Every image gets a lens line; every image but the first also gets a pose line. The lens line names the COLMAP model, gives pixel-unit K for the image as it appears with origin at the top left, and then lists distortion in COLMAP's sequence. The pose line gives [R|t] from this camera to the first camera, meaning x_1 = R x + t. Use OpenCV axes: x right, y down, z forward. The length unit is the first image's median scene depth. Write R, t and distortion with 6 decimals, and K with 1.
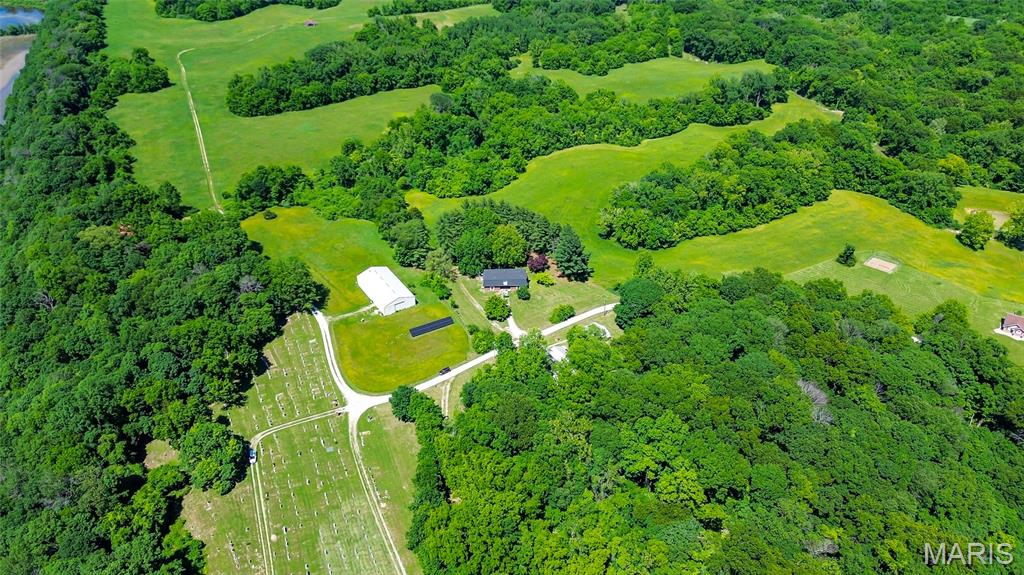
lens RADIAL K [[717.3, 0, 507.6], [0, 717.3, 287.0], [0, 0, 1]] dist [0.050456, -0.043972]
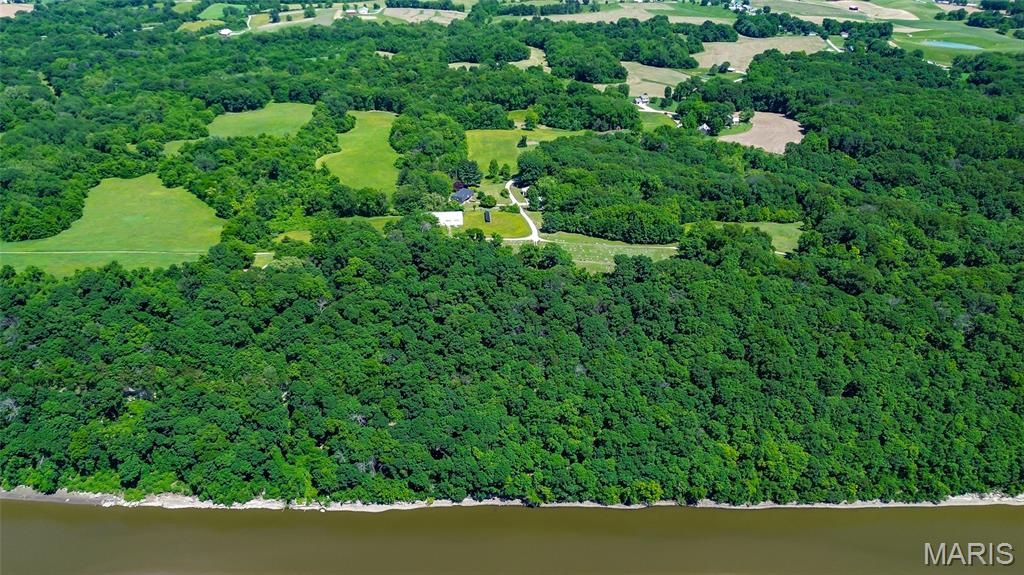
lens RADIAL K [[717.3, 0, 522.8], [0, 717.3, 295.6], [0, 0, 1]] dist [0.050456, -0.043972]
pose [[0.475431, -0.423741, 0.770979, -0.979278], [0.500268, 0.851095, 0.159279, 0.011901], [-0.723670, 0.309970, 0.616620, -0.075348]]
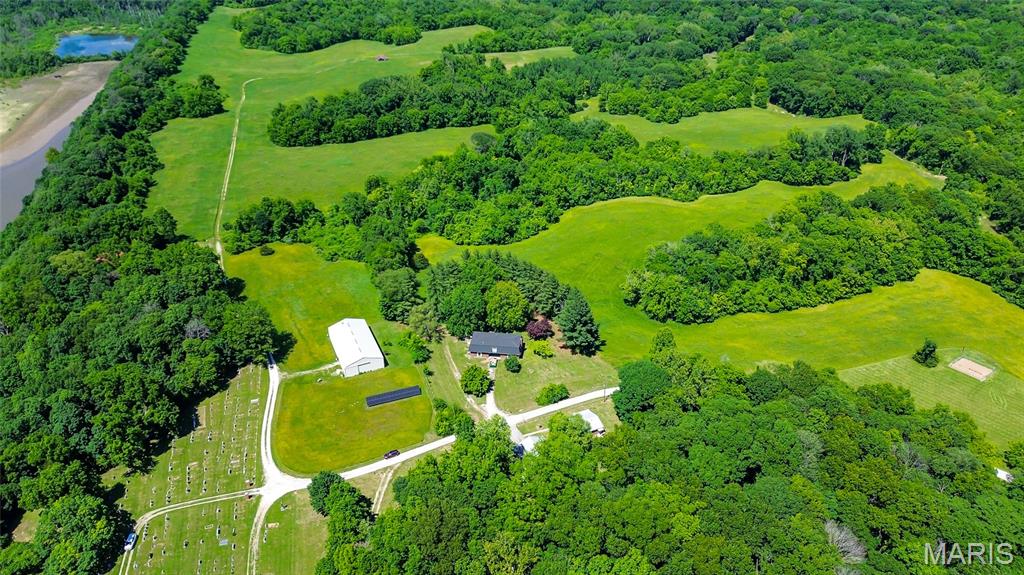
lens RADIAL K [[717.3, 0, 507.8], [0, 717.3, 286.6], [0, 0, 1]] dist [0.050456, -0.043972]
pose [[0.988179, 0.078644, -0.131596, 0.091522], [-0.086320, 0.994821, -0.053671, -0.028137], [0.126693, 0.064396, 0.989849, 0.114504]]
